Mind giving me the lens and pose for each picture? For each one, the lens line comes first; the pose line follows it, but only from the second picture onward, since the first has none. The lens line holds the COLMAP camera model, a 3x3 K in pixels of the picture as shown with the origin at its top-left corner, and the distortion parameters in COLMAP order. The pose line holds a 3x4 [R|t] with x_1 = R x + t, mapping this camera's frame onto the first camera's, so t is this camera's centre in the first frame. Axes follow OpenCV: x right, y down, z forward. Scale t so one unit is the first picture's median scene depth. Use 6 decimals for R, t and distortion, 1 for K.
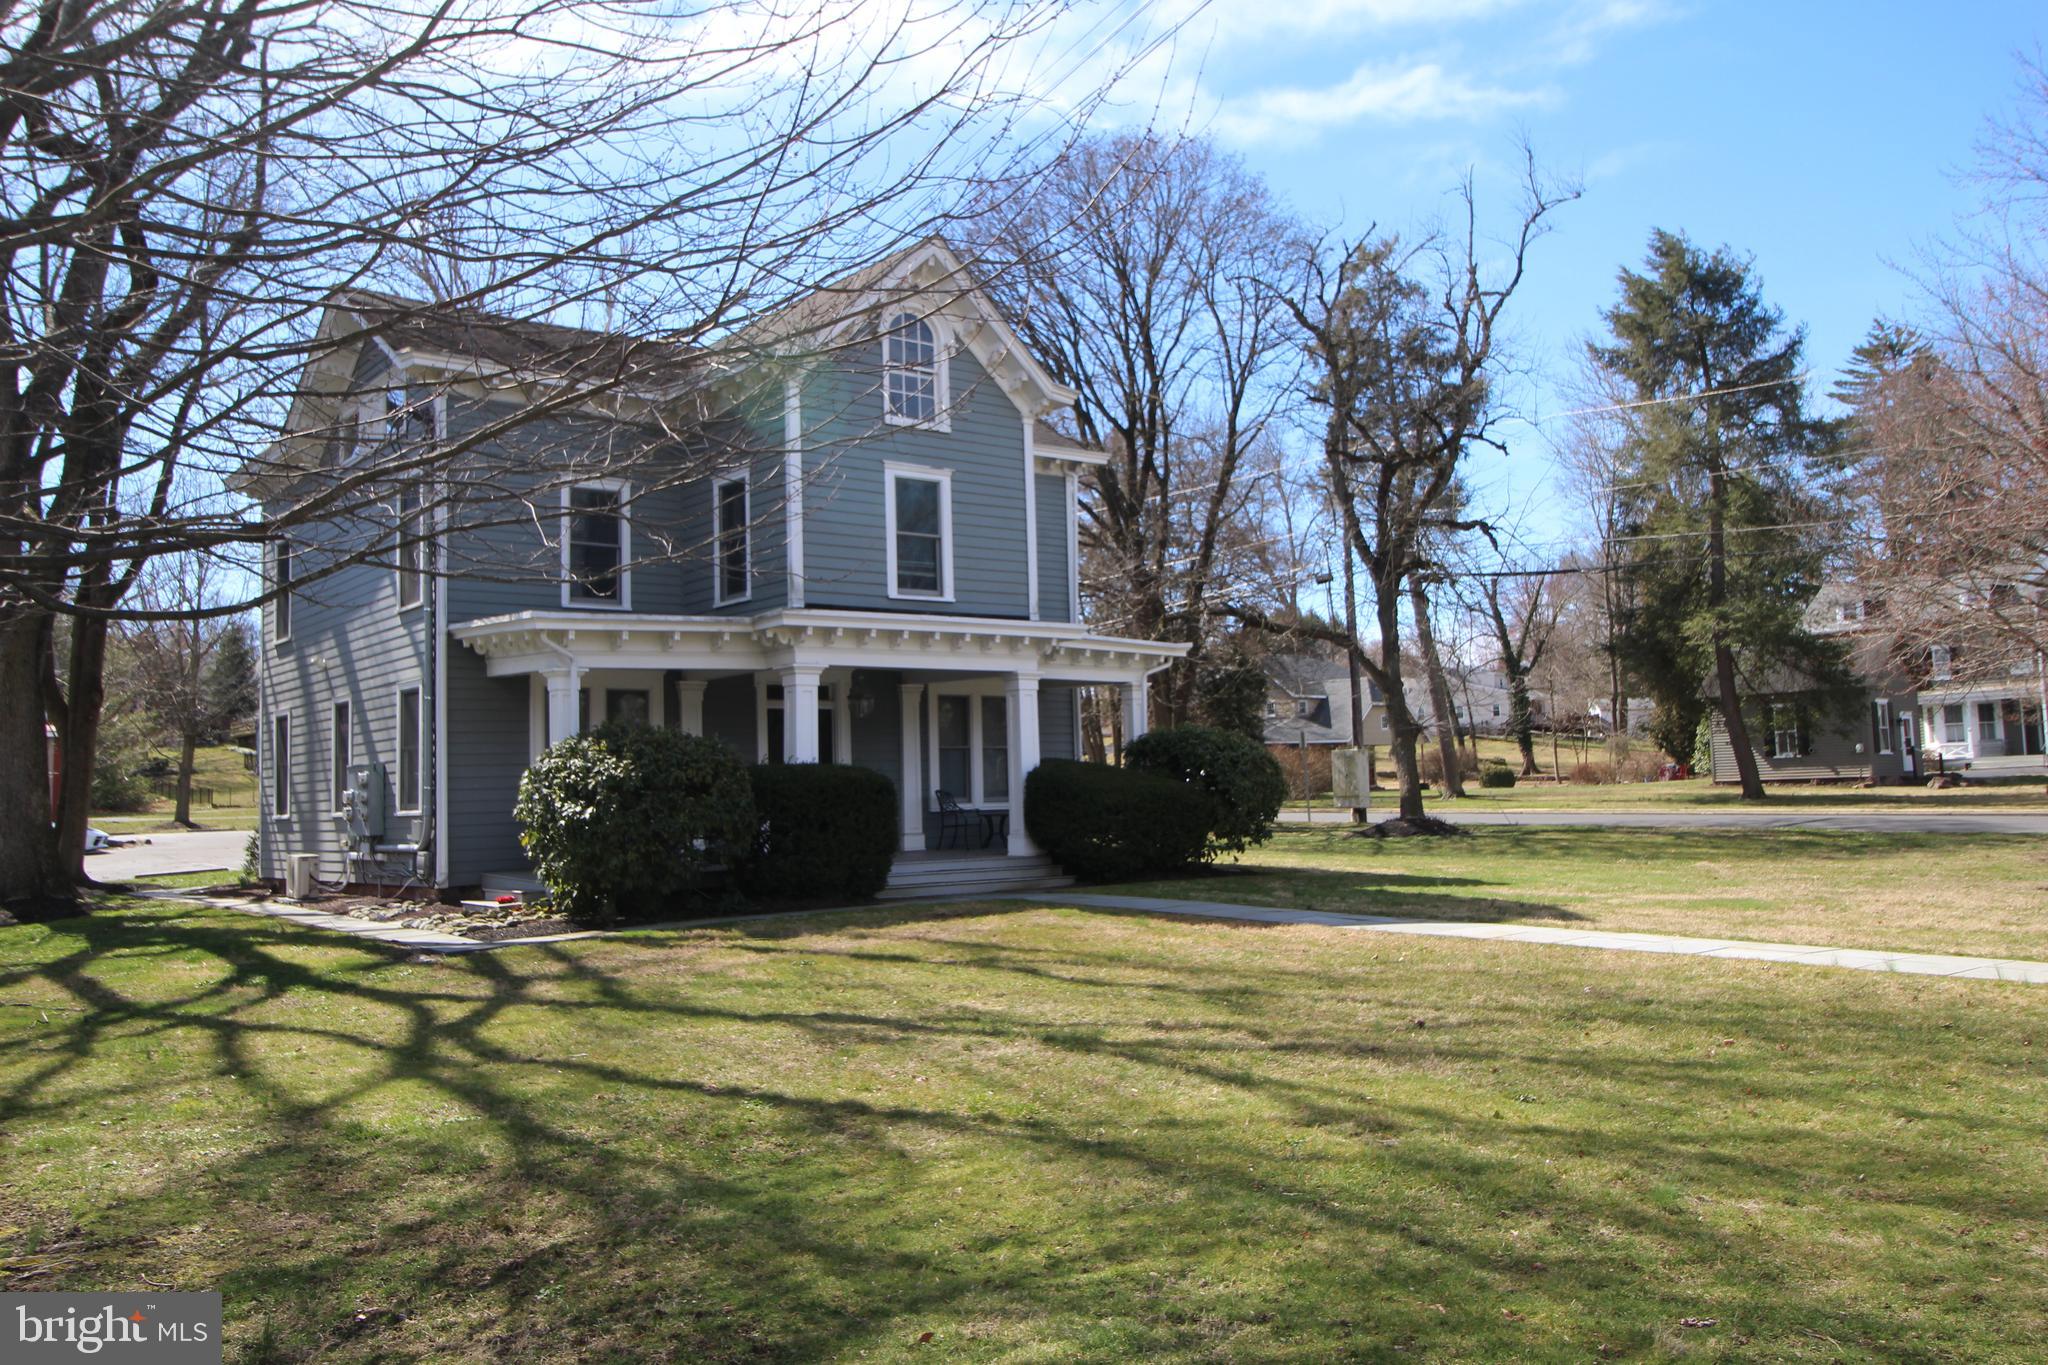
lens RADIAL K [[1553.6, 0, 1038.7], [0, 1553.6, 687.5], [0, 0, 1]] dist [0.004150, -0.003888]
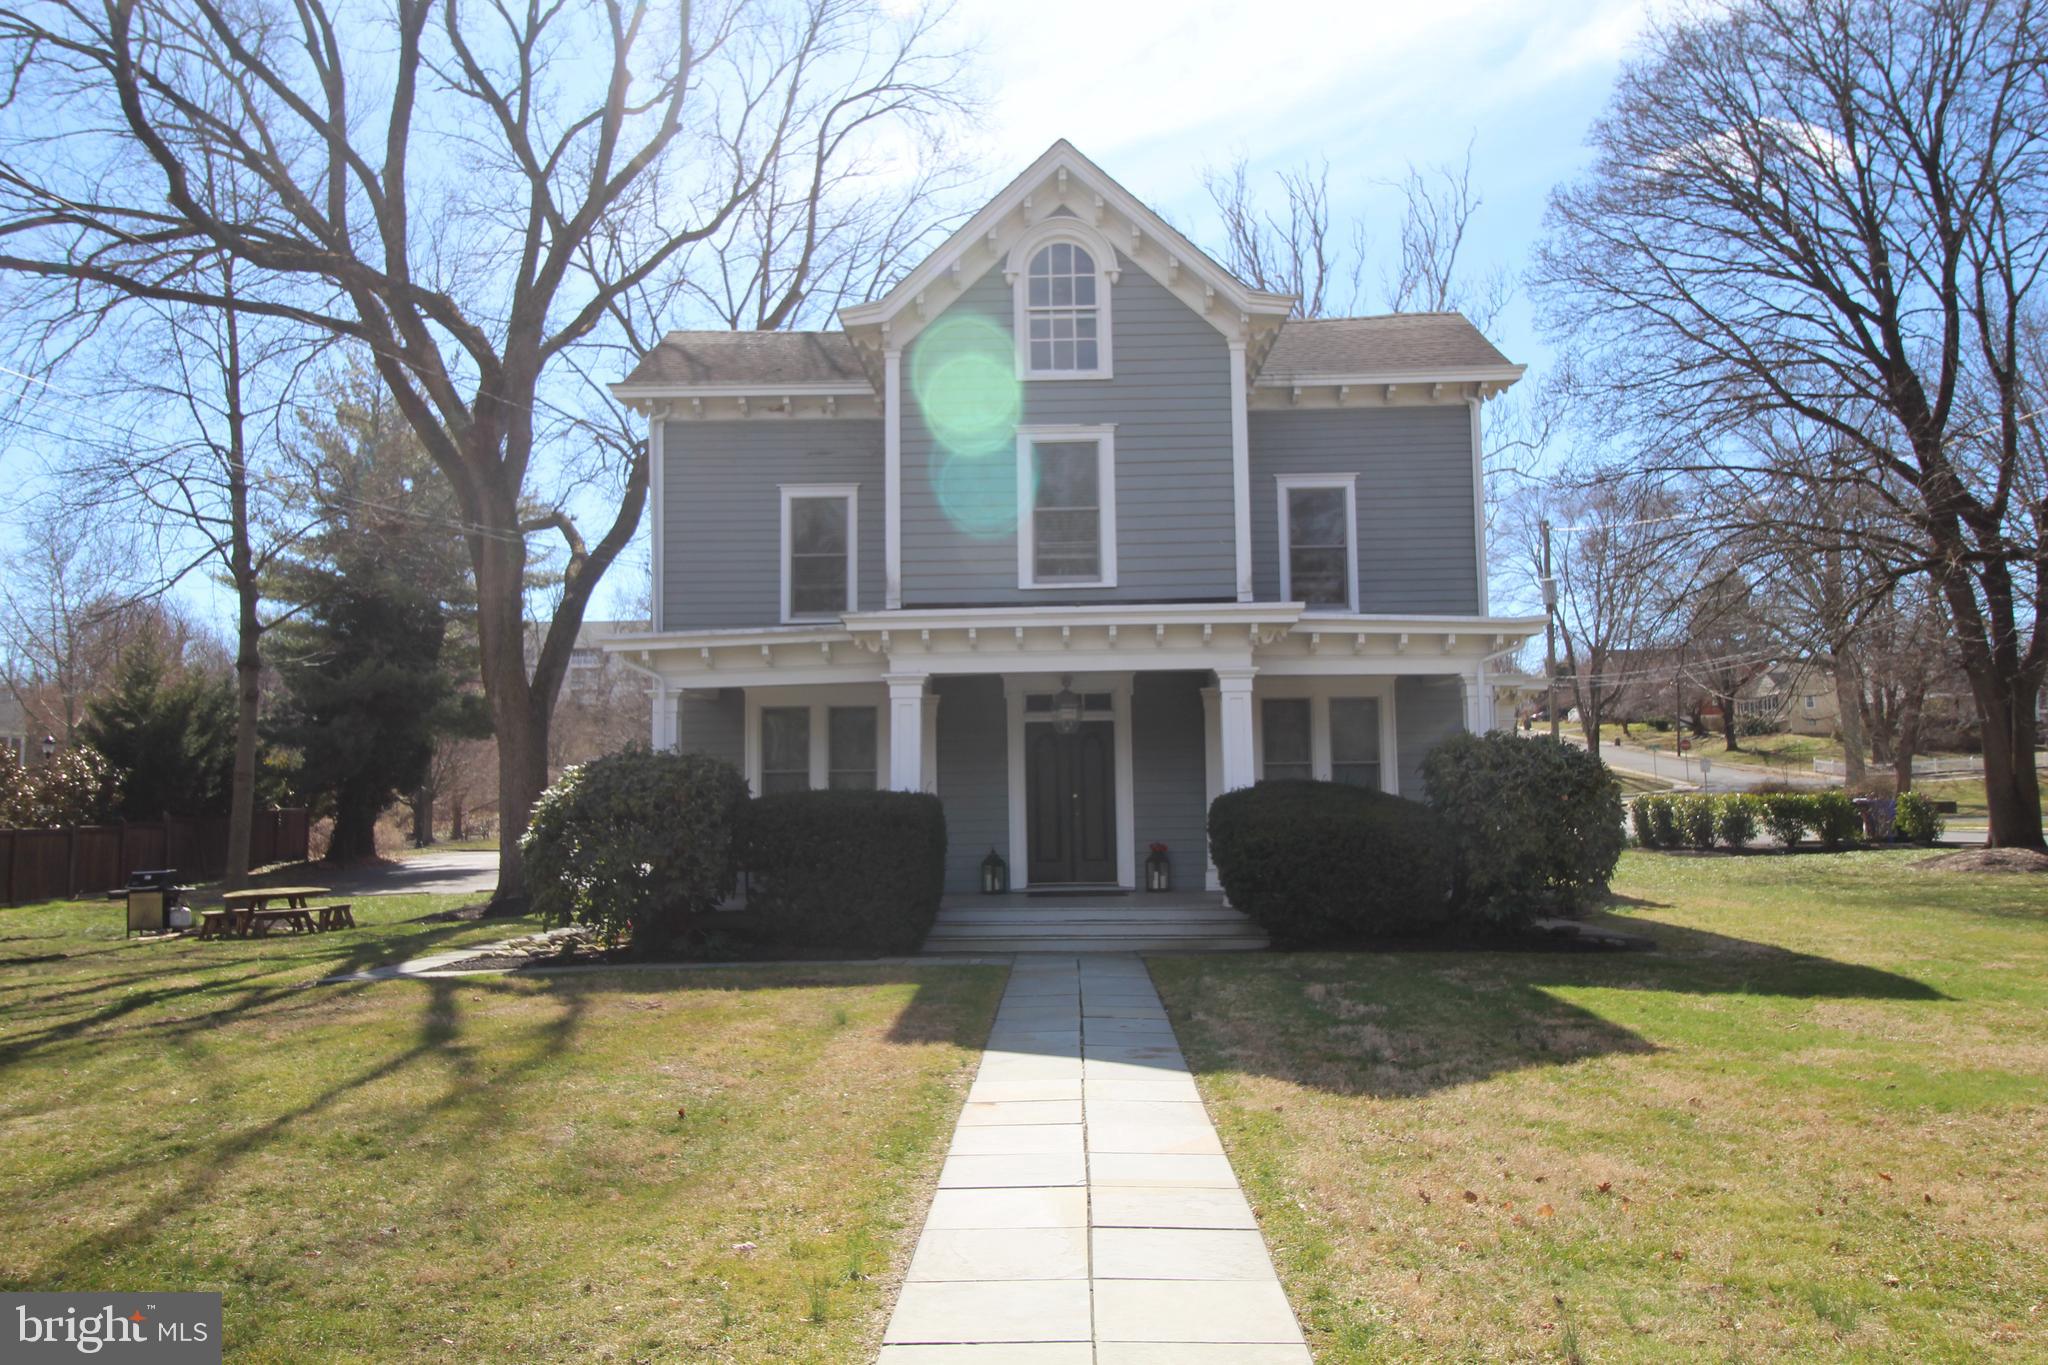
lens RADIAL K [[1553.6, 0, 1020.9], [0, 1553.6, 671.7], [0, 0, 1]] dist [0.004150, -0.003888]
pose [[0.756572, -0.046646, -0.652245, 0.433215], [0.039096, 0.998895, -0.026087, 0.008249], [0.652741, -0.005764, 0.757559, 0.358841]]
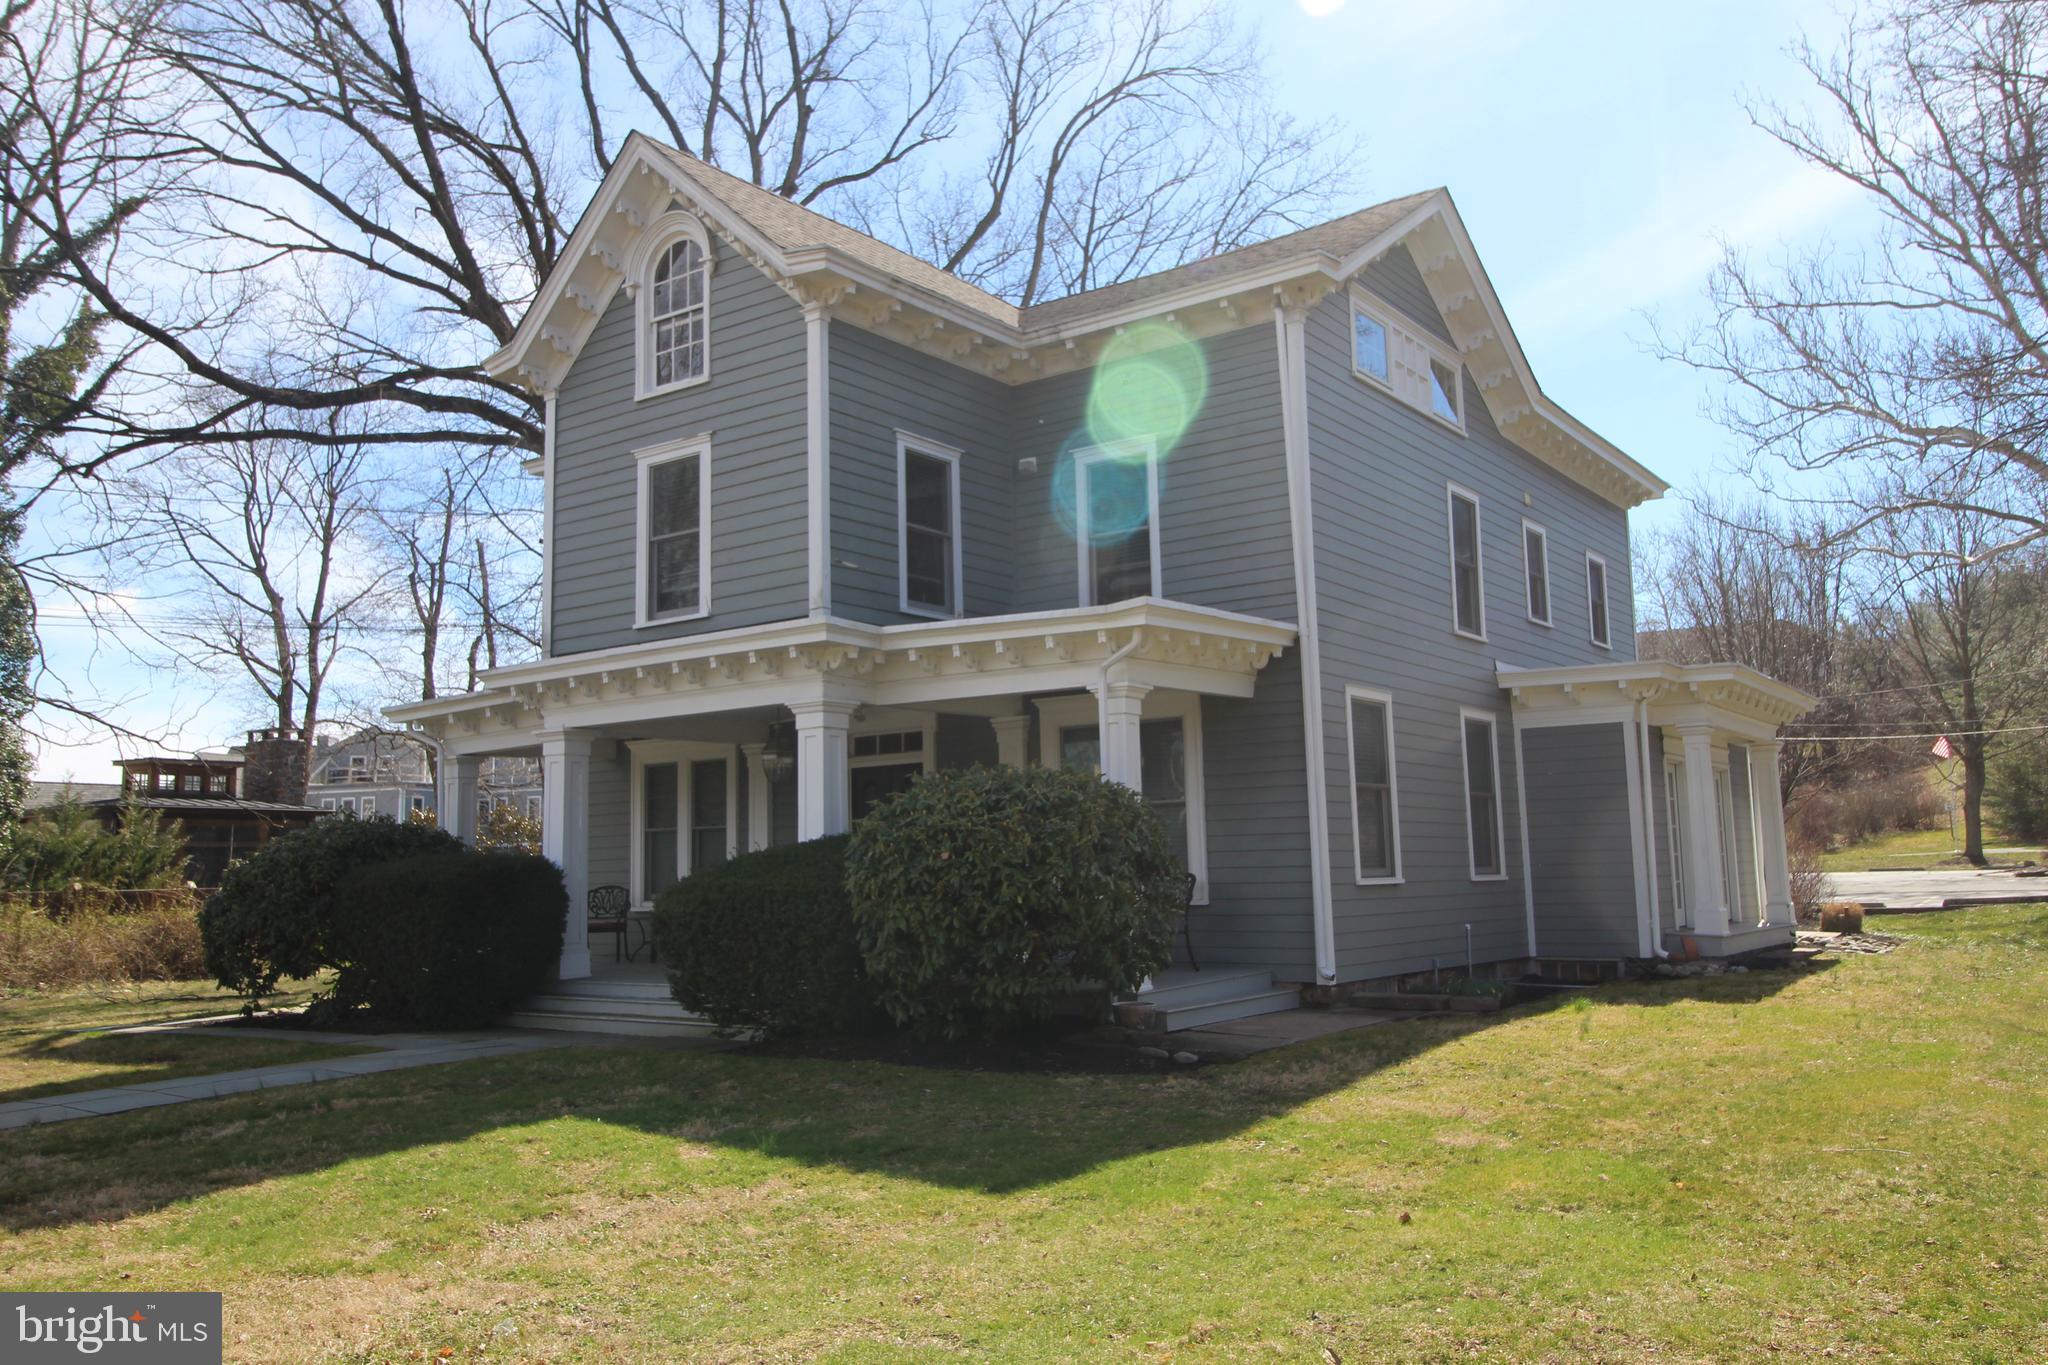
lens RADIAL K [[1553.6, 0, 1031.6], [0, 1553.6, 681.1], [0, 0, 1]] dist [0.004150, -0.003888]
pose [[0.272597, -0.096703, -0.957256, 0.662005], [0.083121, 0.993583, -0.076703, 0.040876], [0.958531, -0.058659, 0.278886, 0.945958]]
